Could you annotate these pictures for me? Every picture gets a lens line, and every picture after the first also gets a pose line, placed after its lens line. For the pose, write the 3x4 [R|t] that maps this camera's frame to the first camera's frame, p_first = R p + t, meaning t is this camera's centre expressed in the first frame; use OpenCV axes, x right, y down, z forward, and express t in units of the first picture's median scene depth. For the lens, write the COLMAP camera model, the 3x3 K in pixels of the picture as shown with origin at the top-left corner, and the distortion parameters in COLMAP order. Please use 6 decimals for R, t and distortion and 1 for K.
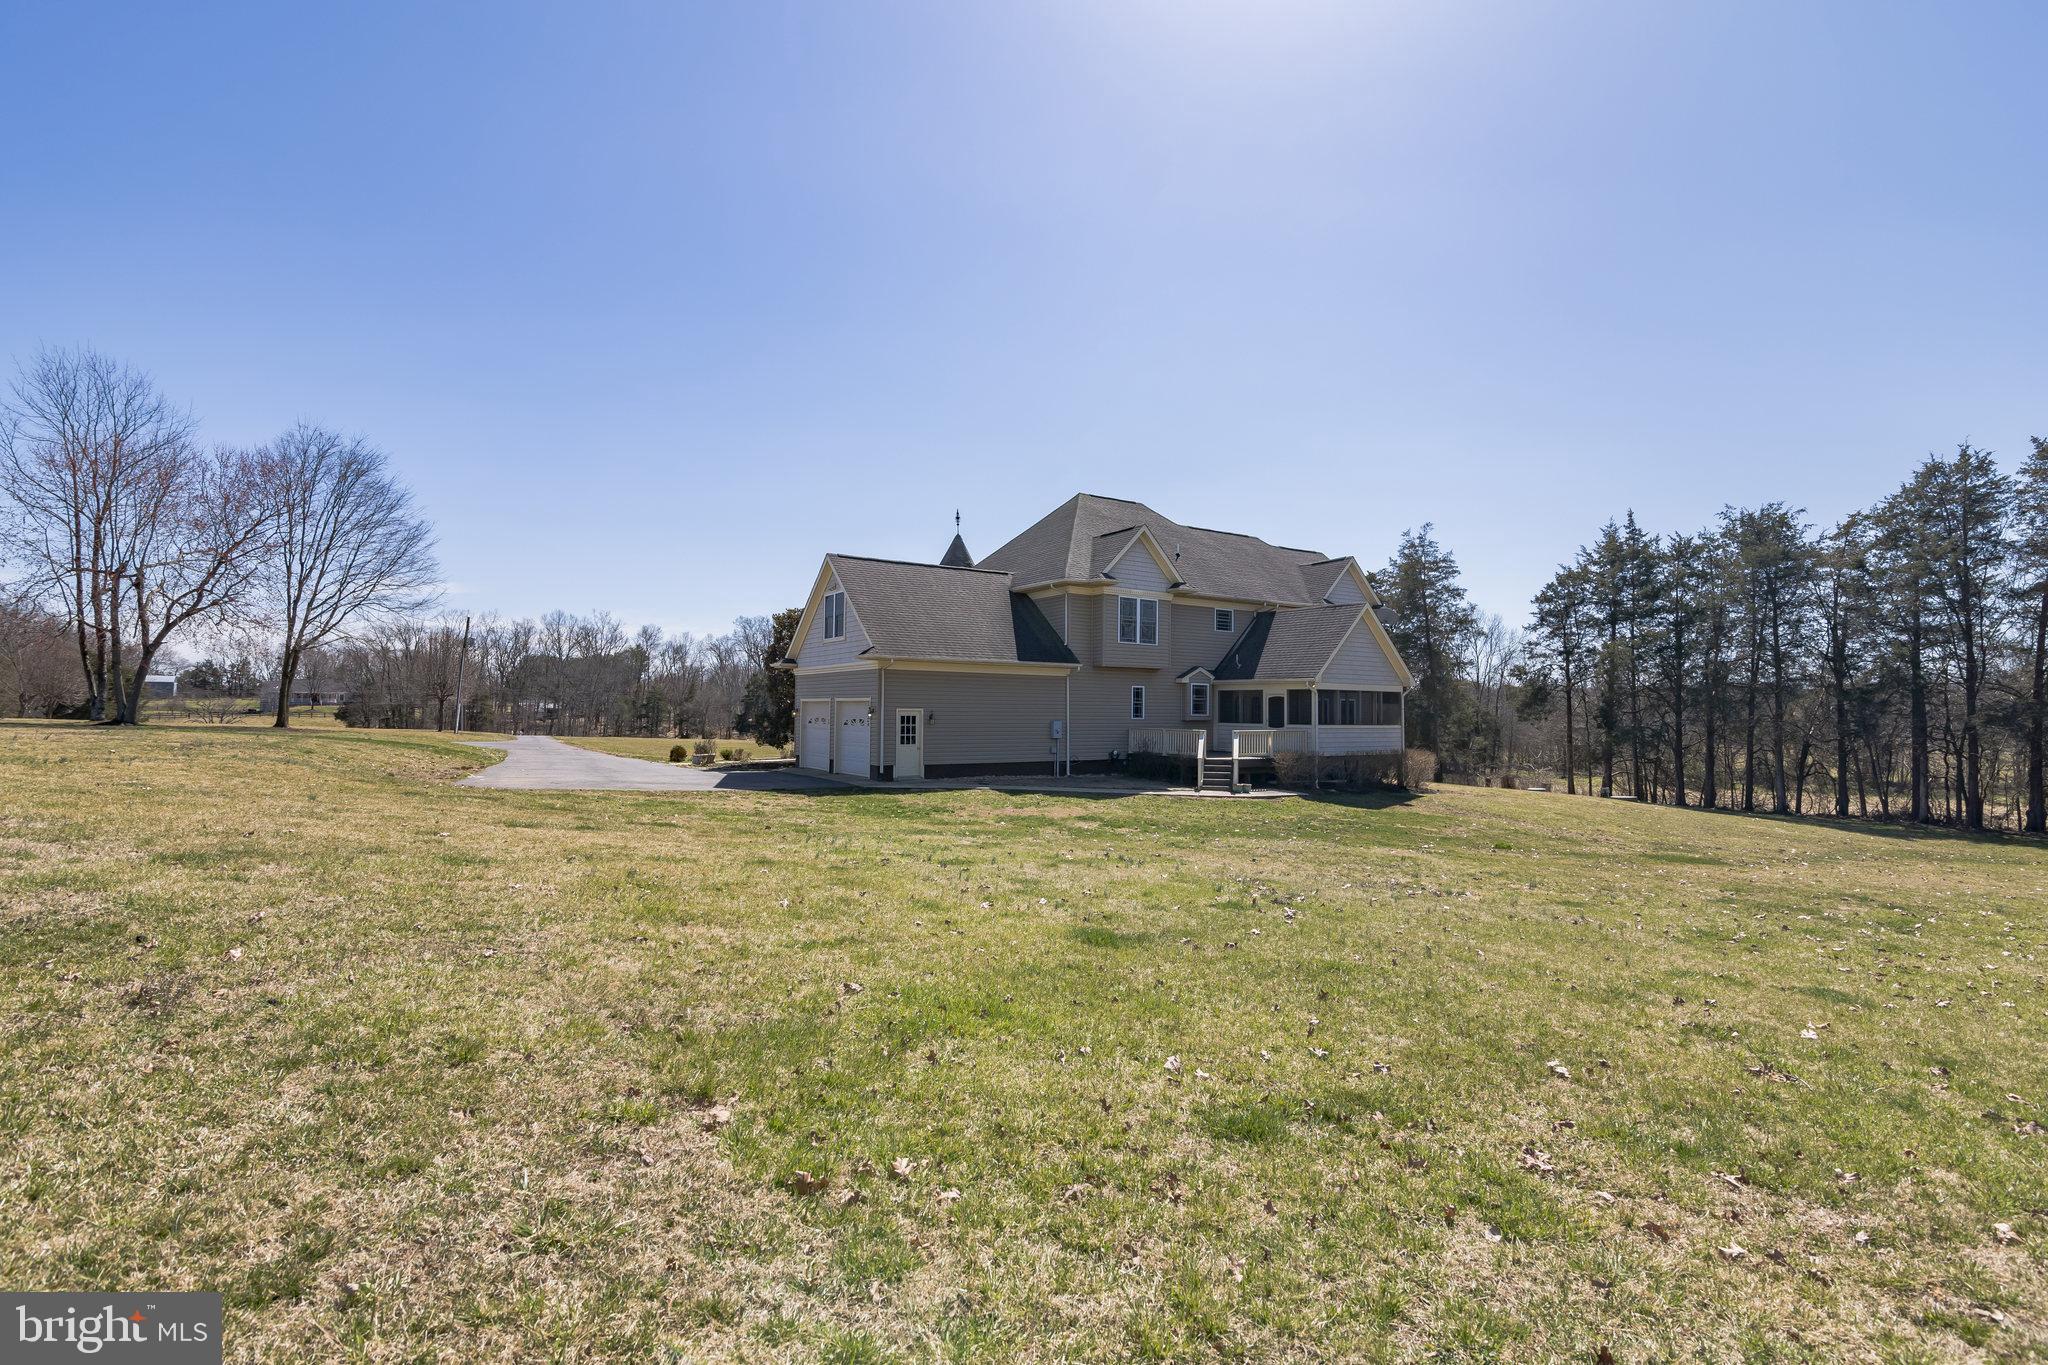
lens RADIAL K [[958.2, 0, 1023.9], [0, 958.2, 684.9], [0, 0, 1]] dist [-0.019183, 0.001567]
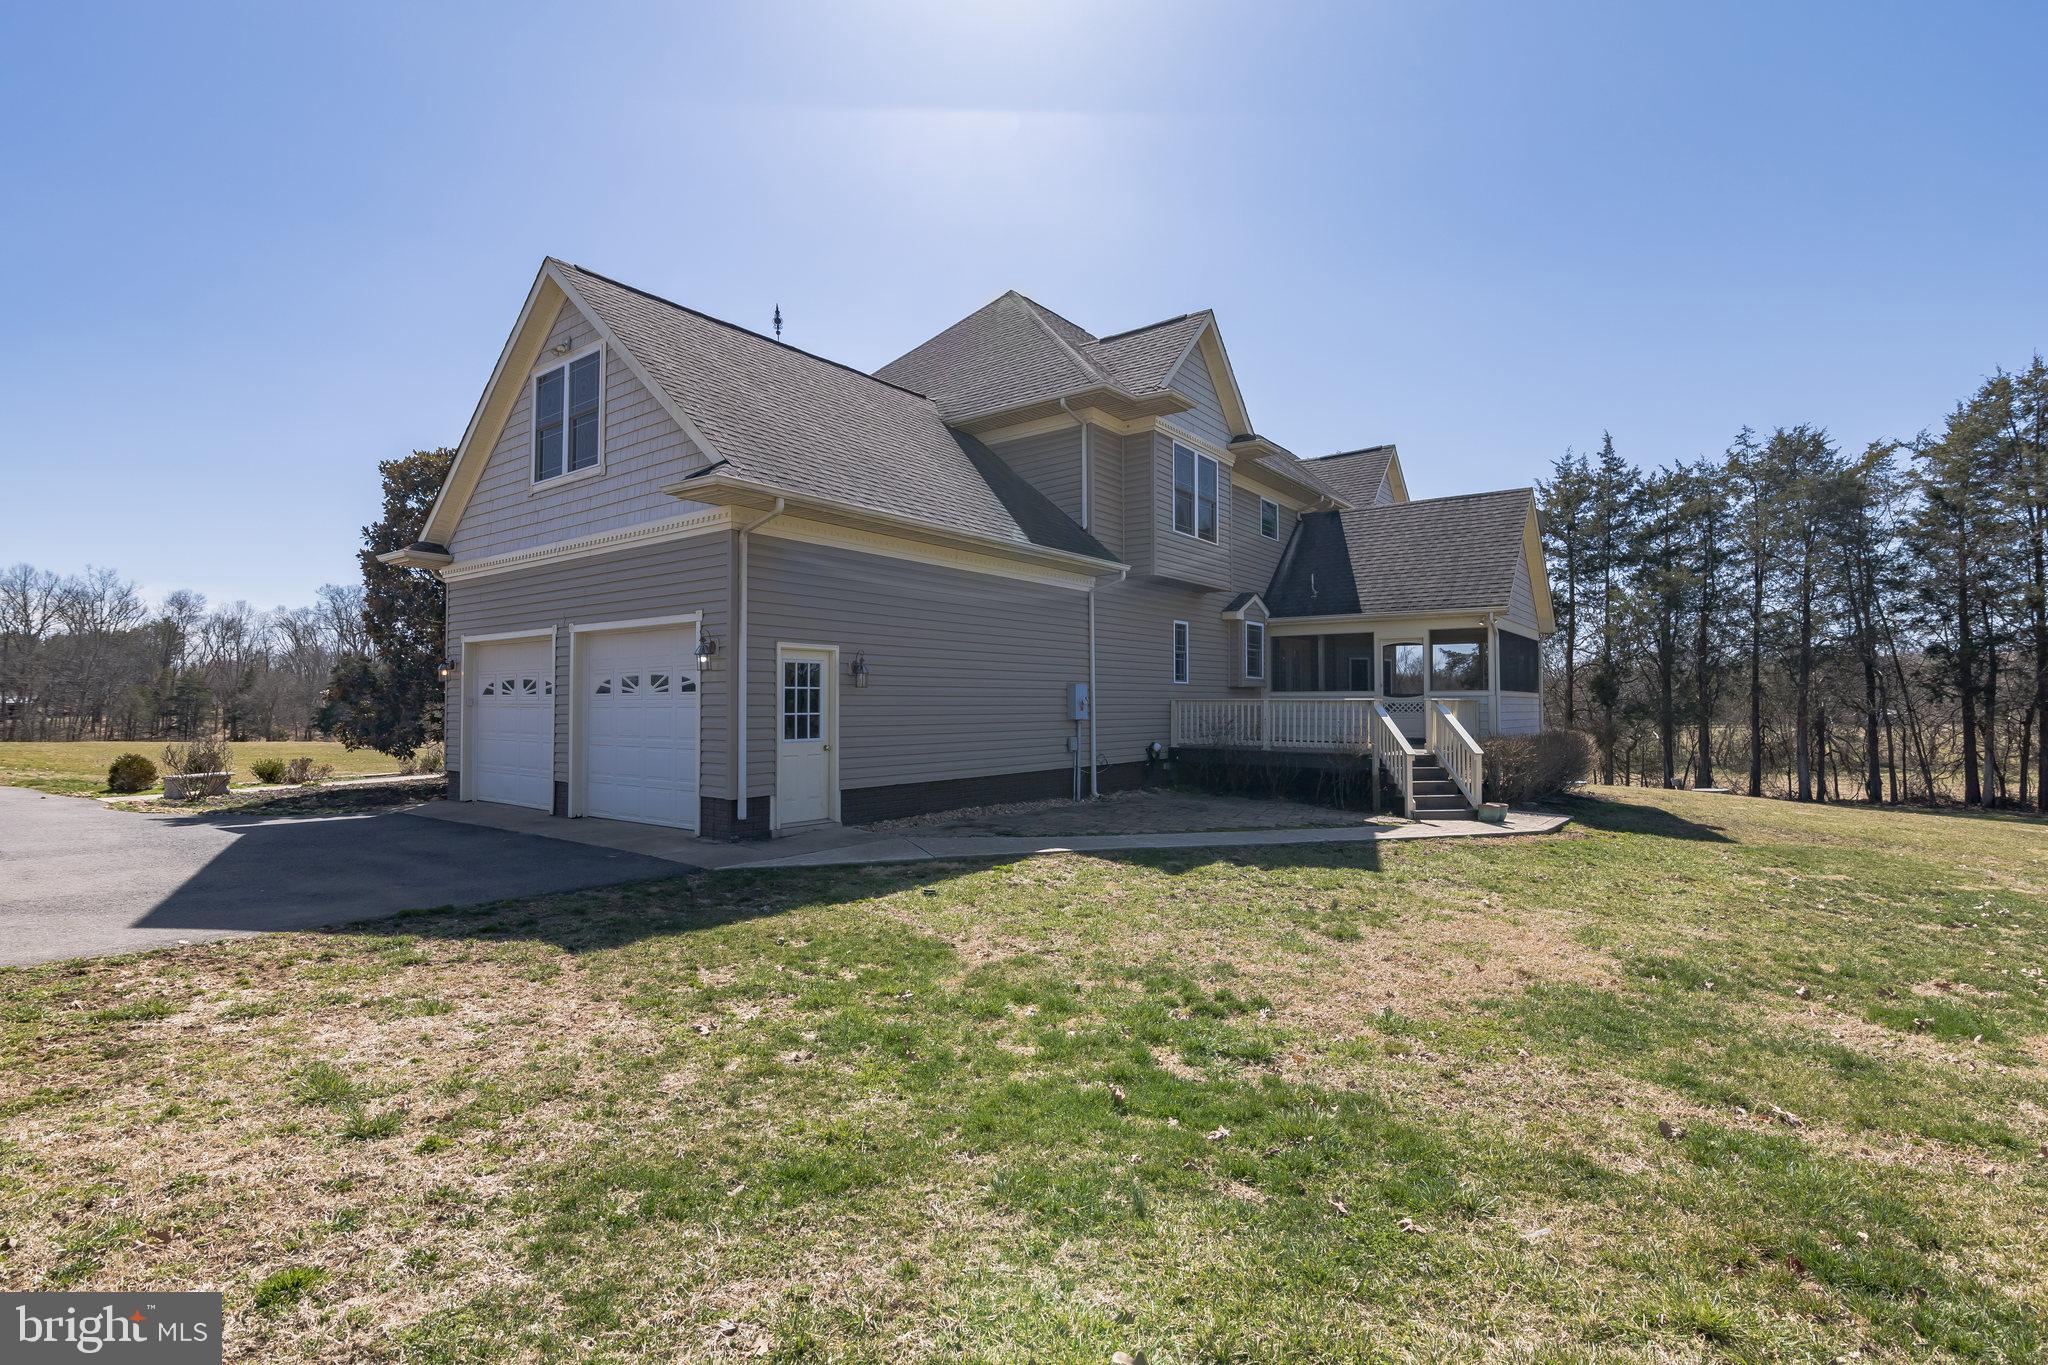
lens RADIAL K [[958.2, 0, 1021.6], [0, 958.2, 682.2], [0, 0, 1]] dist [-0.019183, 0.001567]
pose [[0.942091, -0.001526, 0.335353, -0.128705], [0.000101, 0.999991, 0.004267, 0.029382], [-0.335357, -0.003986, 0.942083, 0.474801]]
